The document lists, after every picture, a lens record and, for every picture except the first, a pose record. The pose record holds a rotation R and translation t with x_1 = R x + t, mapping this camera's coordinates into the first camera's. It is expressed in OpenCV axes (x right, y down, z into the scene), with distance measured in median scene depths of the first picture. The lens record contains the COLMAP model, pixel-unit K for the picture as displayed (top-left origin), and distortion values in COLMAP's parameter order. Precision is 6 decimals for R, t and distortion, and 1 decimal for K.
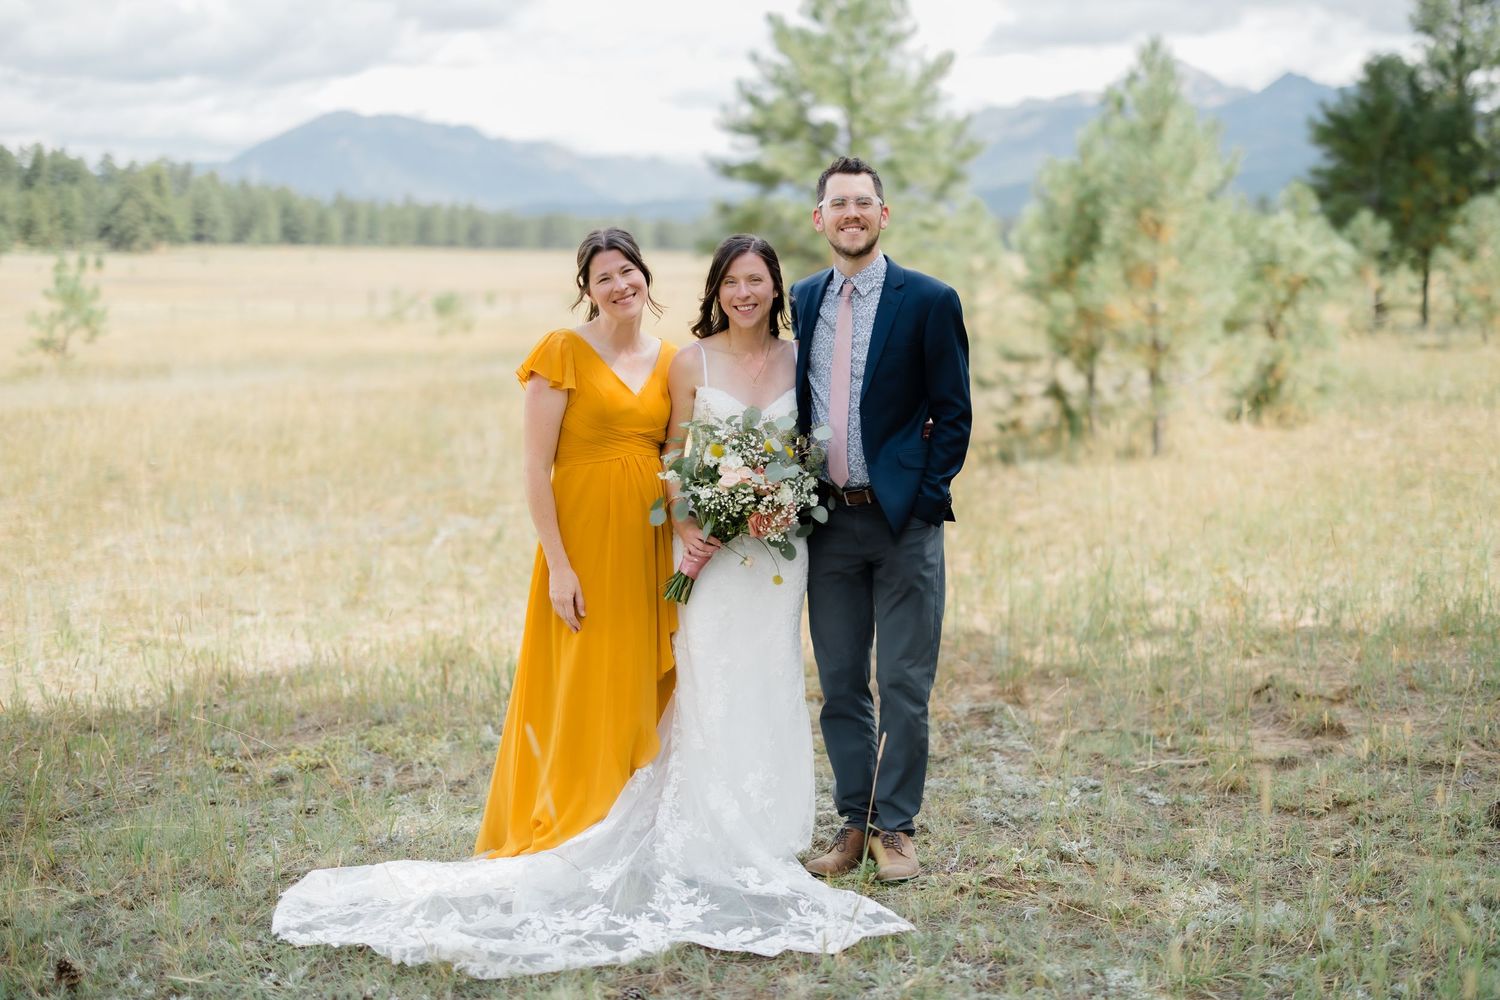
lens RADIAL K [[2102.4, 0, 750.0], [0, 2102.4, 500.0], [0, 0, 1]] dist [0.019268, 0.020861]
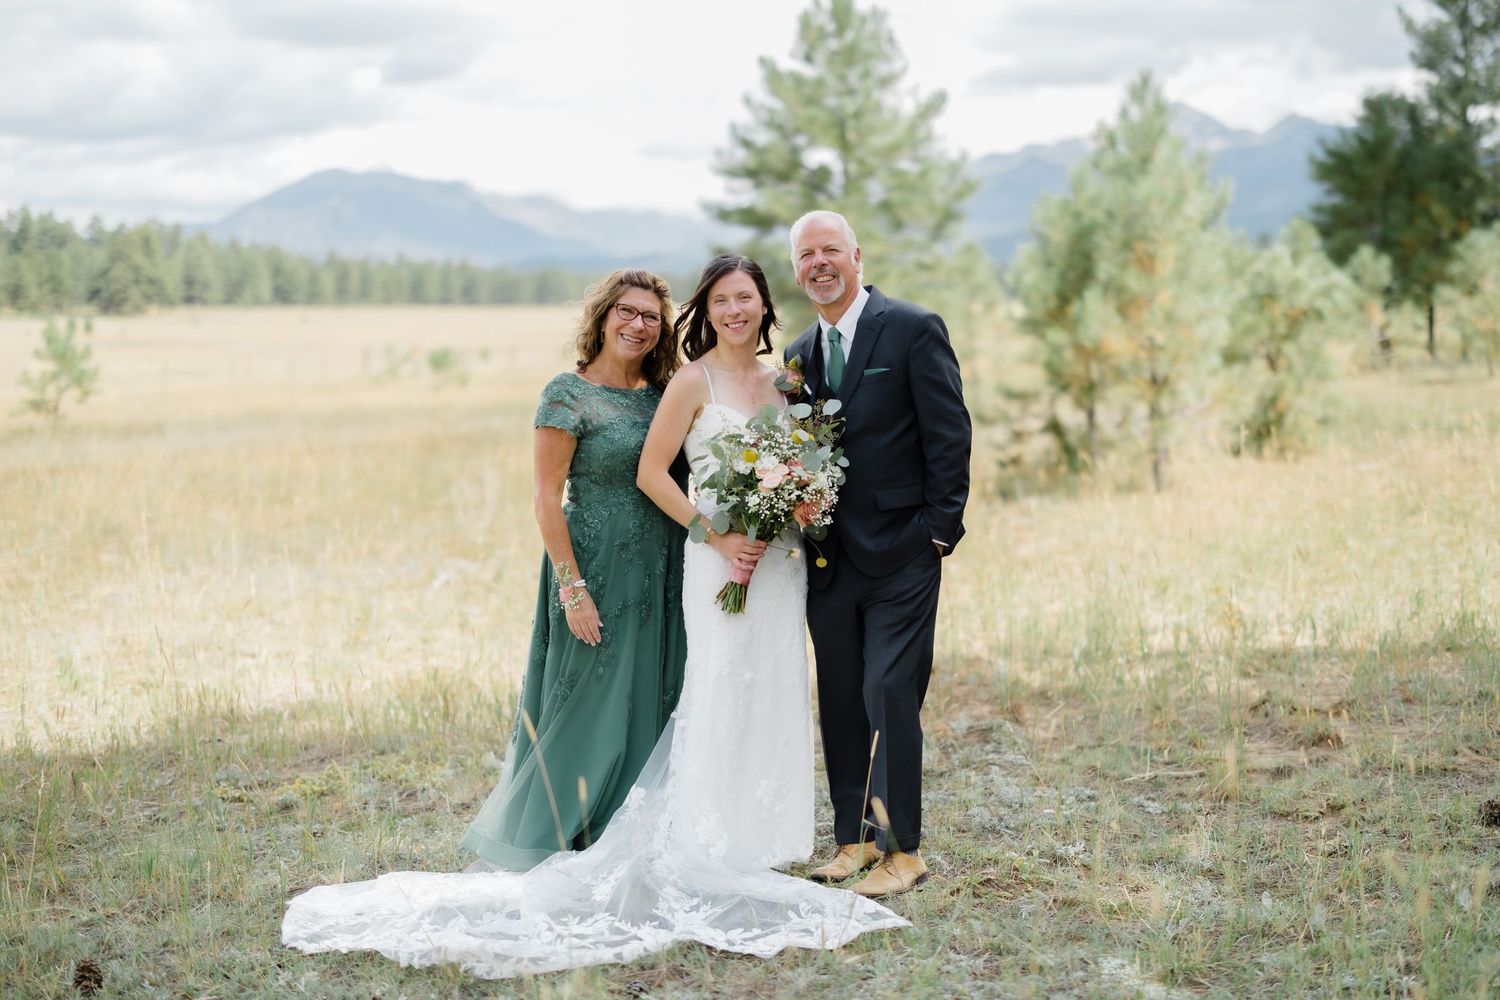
lens RADIAL K [[2147.2, 0, 750.0], [0, 2147.2, 500.0], [0, 0, 1]] dist [0.001579, 0.124182]
pose [[0.999846, -0.017489, -0.001234, 0.001203], [0.017449, 0.999474, -0.027334, 0.006493], [0.001711, 0.027308, 0.999626, -0.011789]]
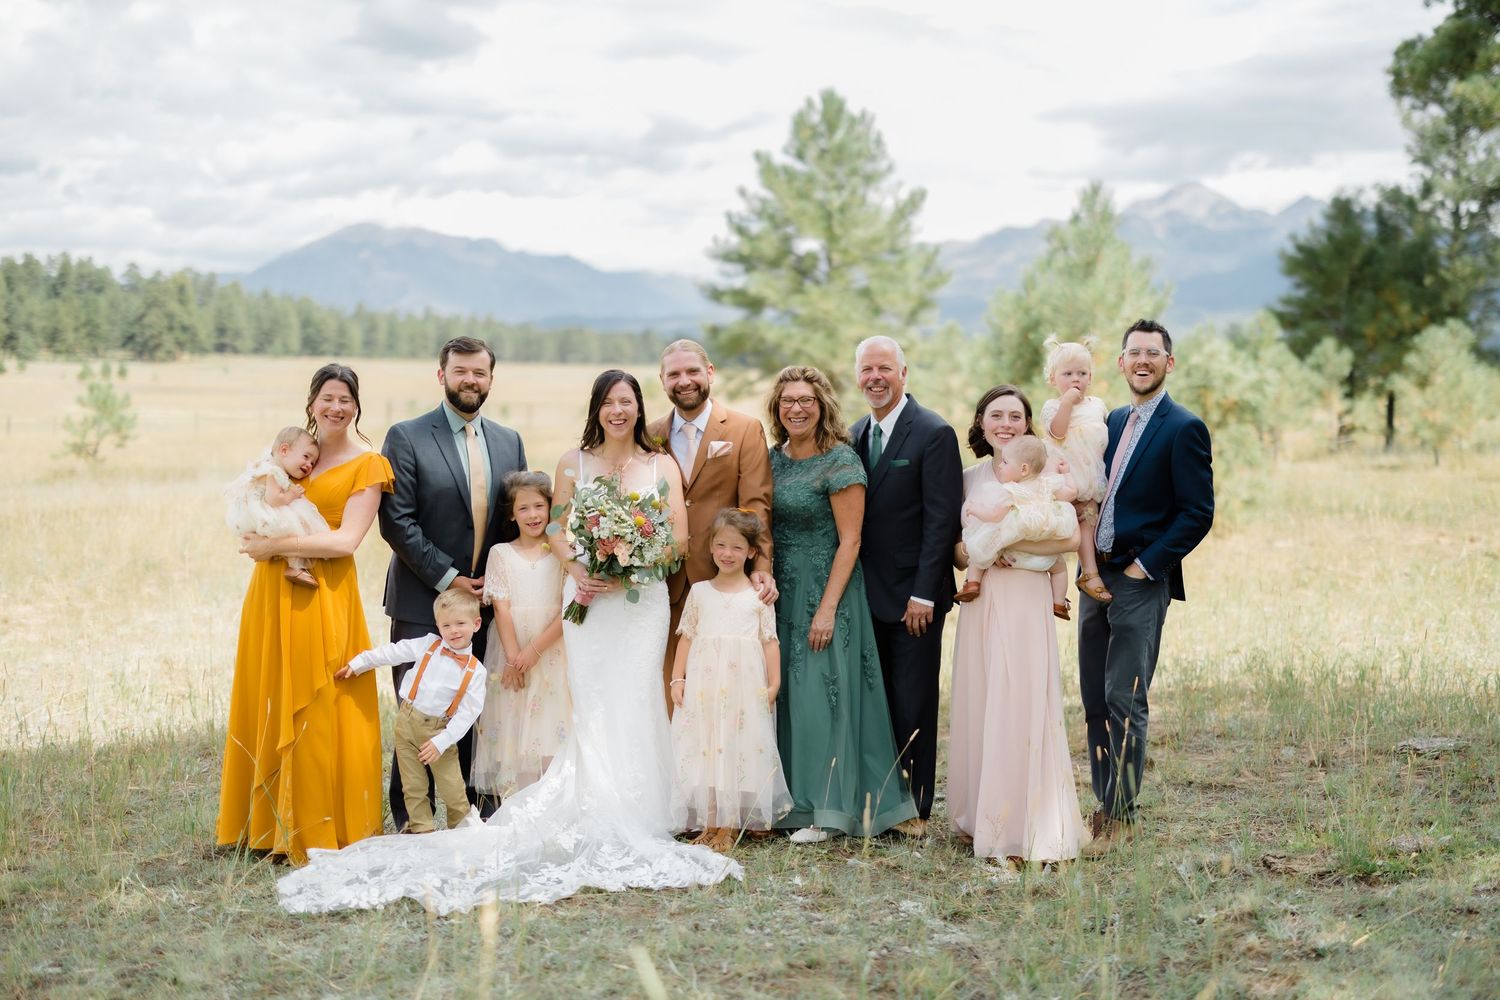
lens RADIAL K [[2147.2, 0, 750.0], [0, 2147.2, 500.0], [0, 0, 1]] dist [0.001579, 0.124182]
pose [[0.999852, 0.013086, -0.011174, 0.020595], [-0.013685, 0.998374, -0.055332, 0.010186], [0.010432, 0.055476, 0.998406, -0.102695]]
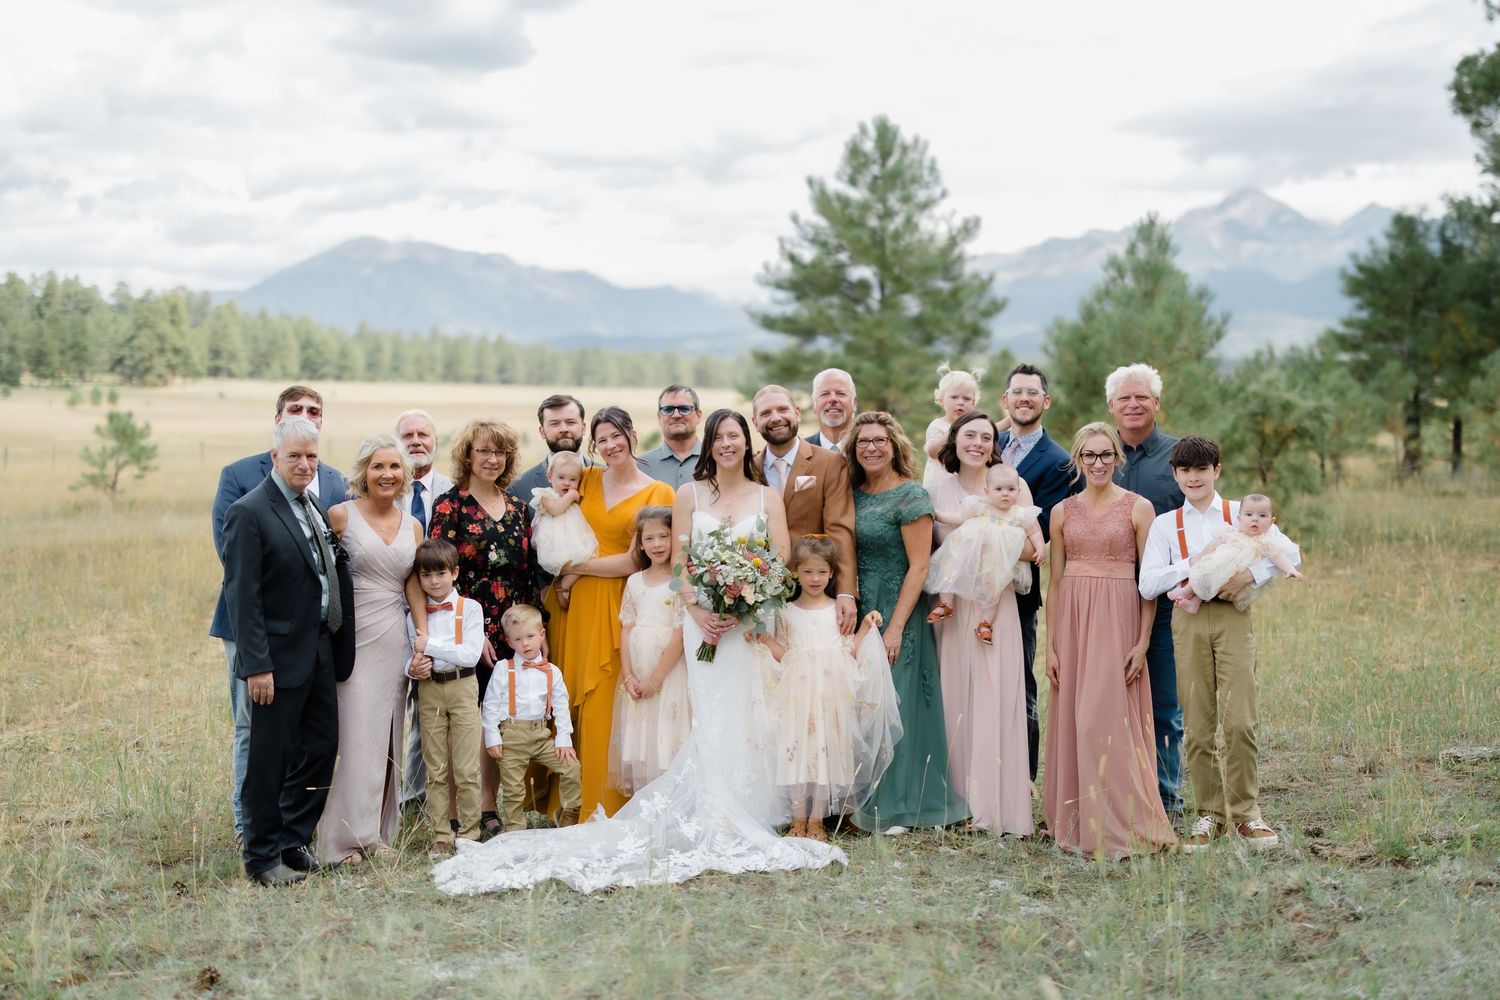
lens RADIAL K [[2333.0, 0, 766.1], [0, 2333.0, 499.3], [0, 0, 1]] dist [0.015919, 0.025645]
pose [[0.999856, 0.009117, -0.014339, 0.006043], [-0.010090, 0.997545, -0.069299, 0.016025], [0.013672, 0.069433, 0.997493, -0.186420]]
